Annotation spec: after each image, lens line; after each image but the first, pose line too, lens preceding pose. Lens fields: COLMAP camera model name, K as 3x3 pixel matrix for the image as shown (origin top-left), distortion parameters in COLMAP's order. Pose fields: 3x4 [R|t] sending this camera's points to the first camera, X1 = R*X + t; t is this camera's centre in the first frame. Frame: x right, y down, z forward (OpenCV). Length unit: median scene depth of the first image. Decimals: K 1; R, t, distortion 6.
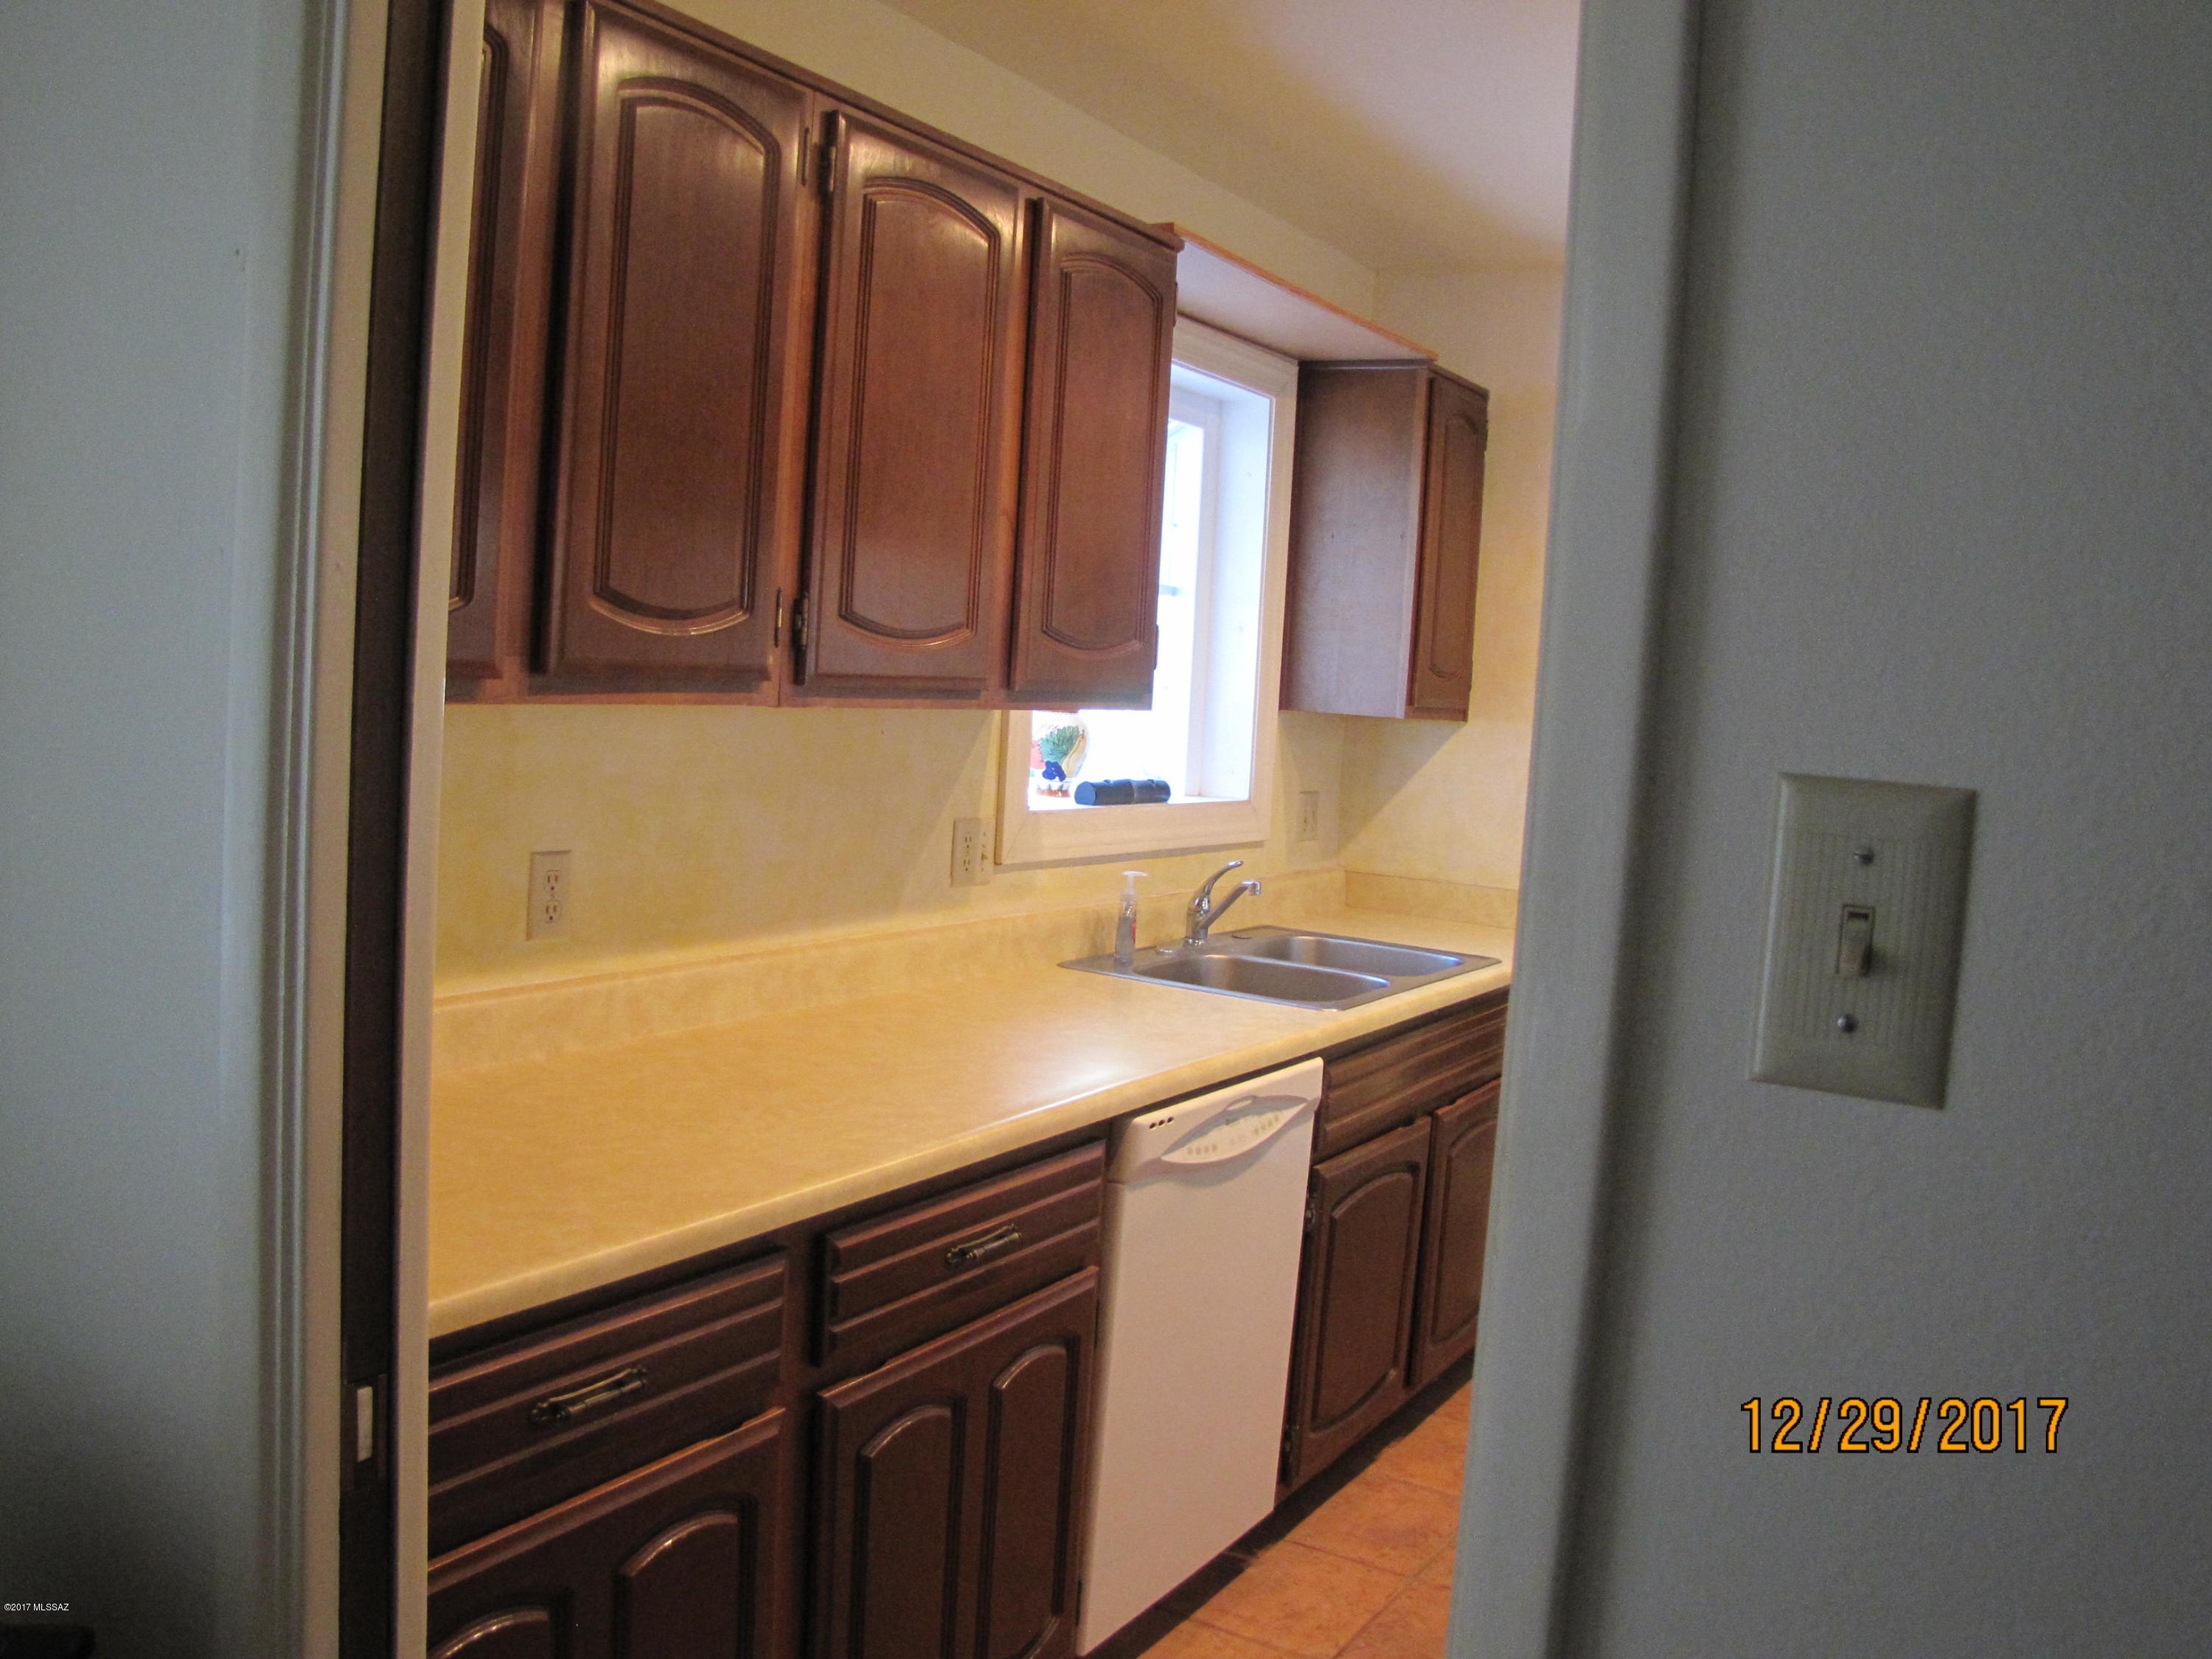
lens RADIAL K [[1875.9, 0, 1085.5], [0, 1875.9, 792.3], [0, 0, 1]] dist [-0.176603, 0.148866]
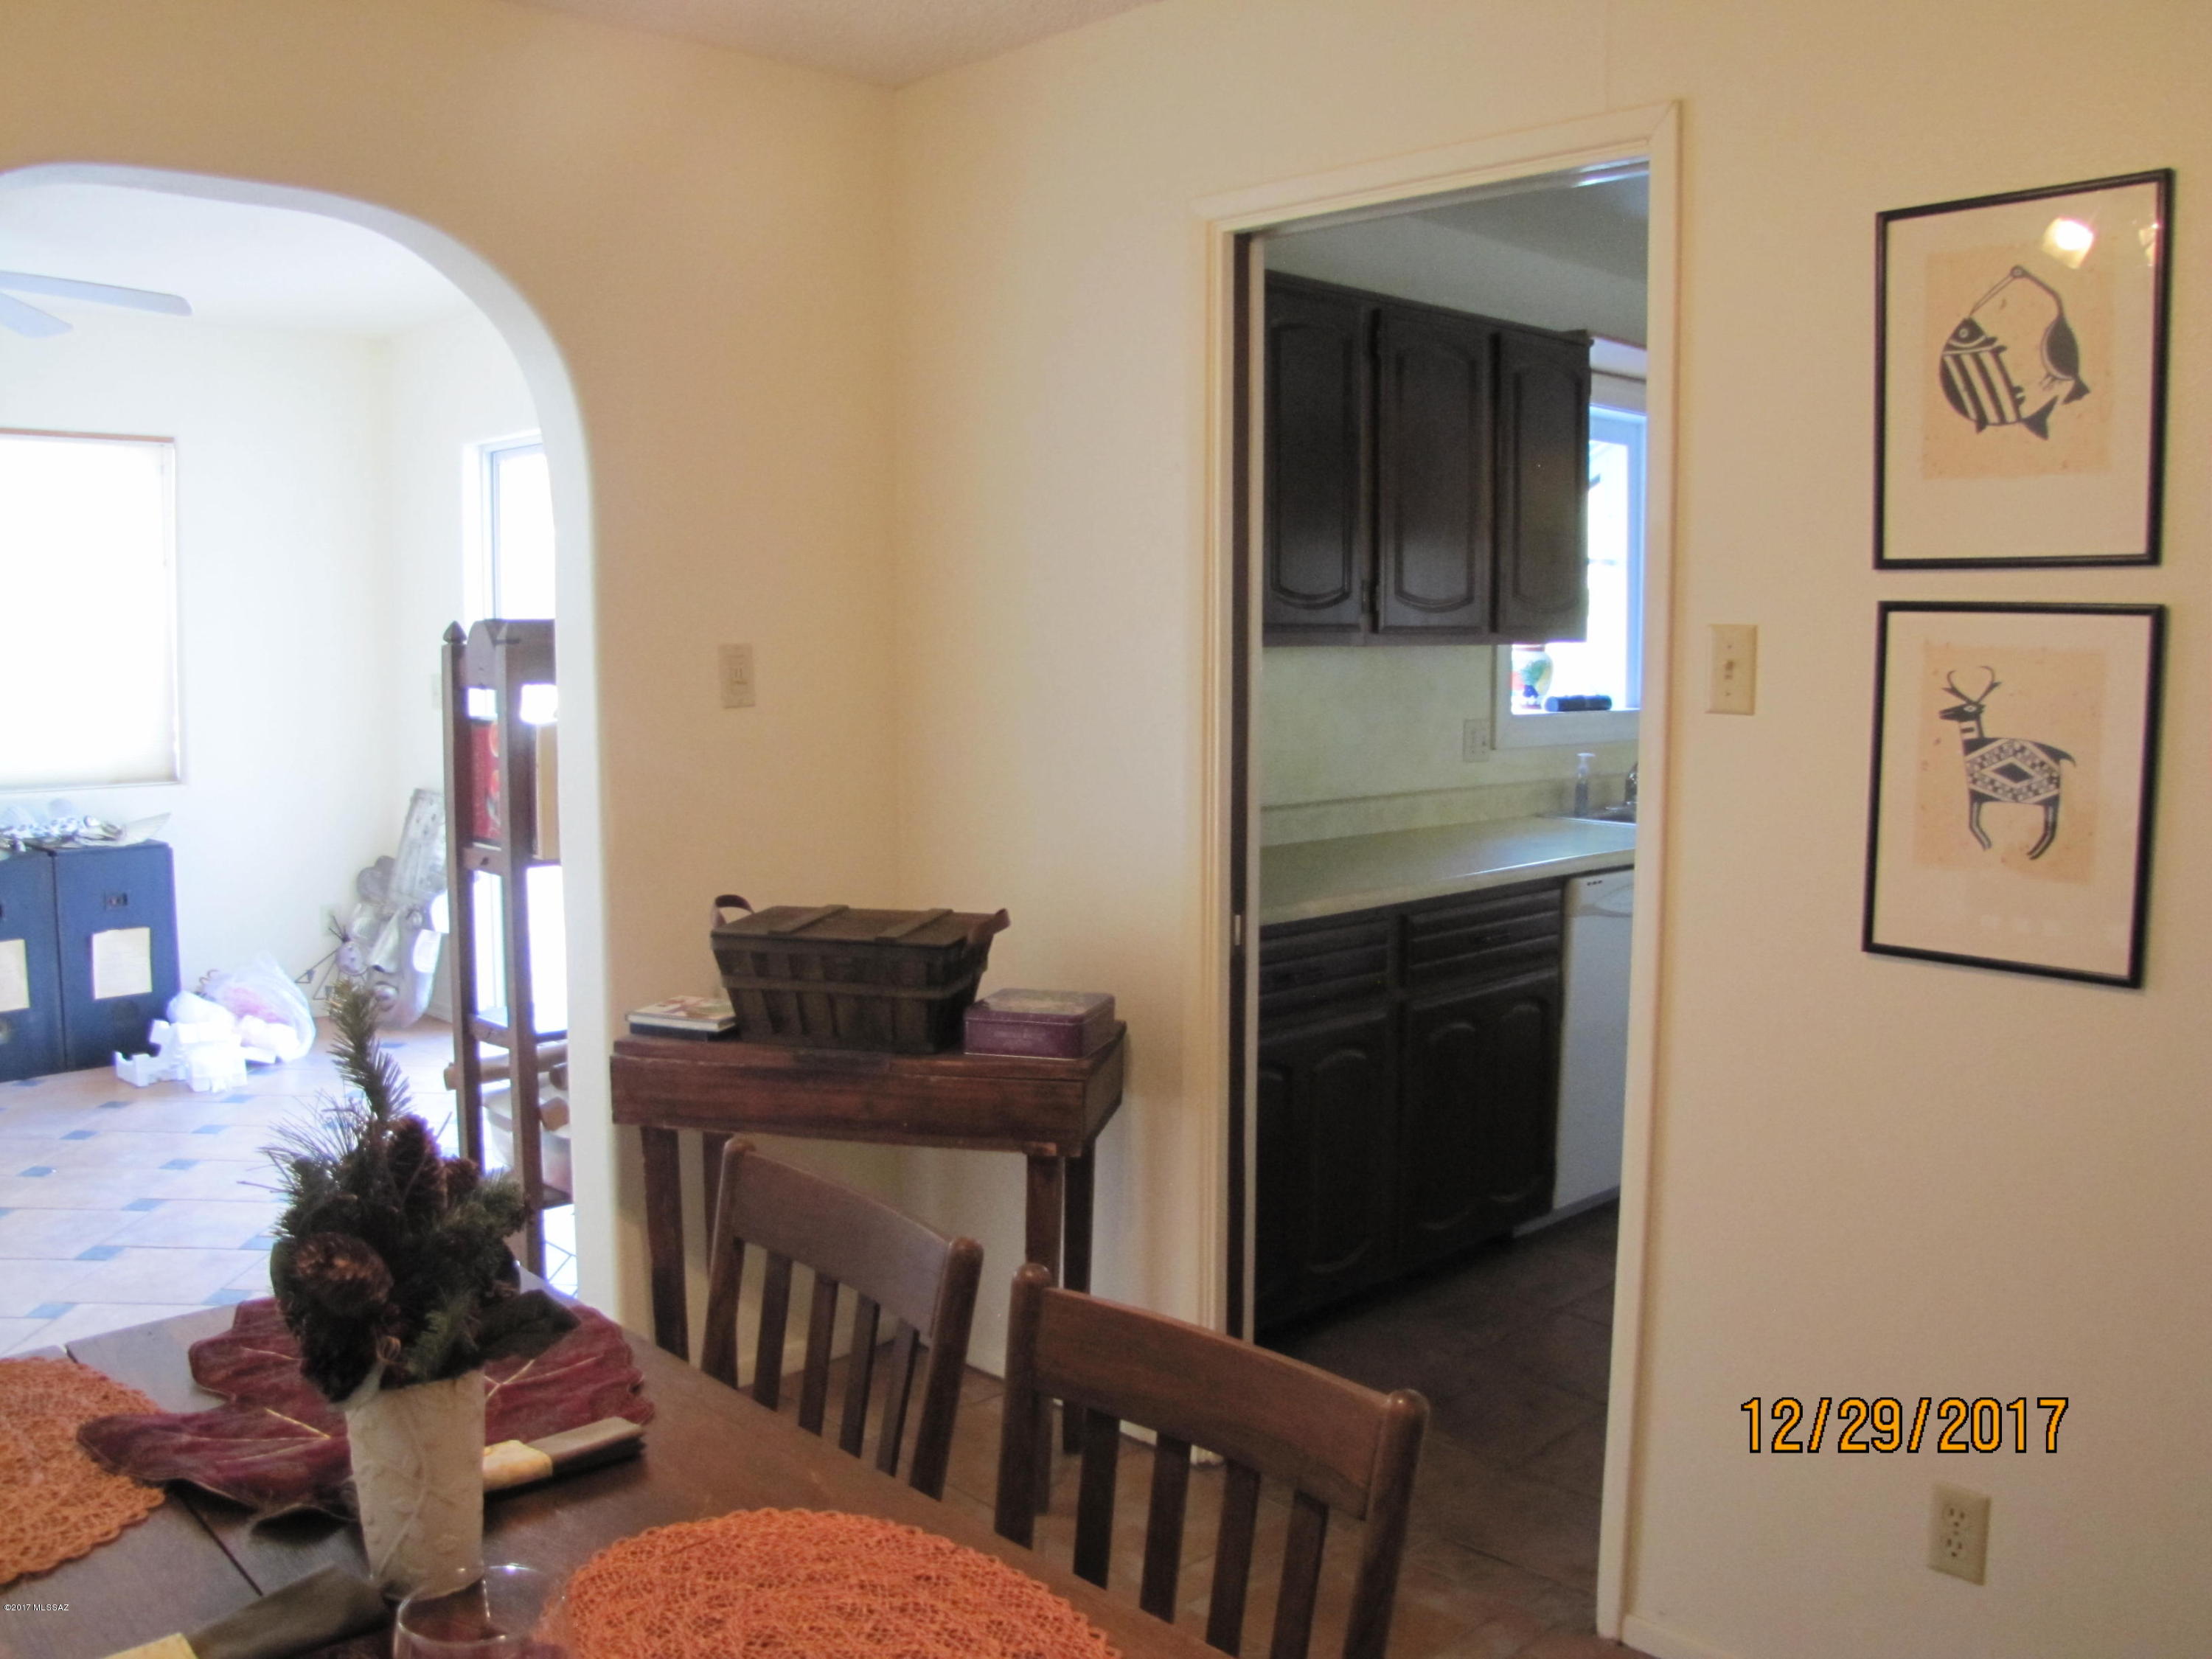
lens RADIAL K [[1875.9, 0, 1085.5], [0, 1875.9, 792.3], [0, 0, 1]] dist [-0.176603, 0.148866]
pose [[0.964025, -0.040996, -0.262632, 0.036022], [0.044894, 0.998952, 0.008857, 0.055315], [0.261994, -0.020329, 0.964855, -0.666086]]
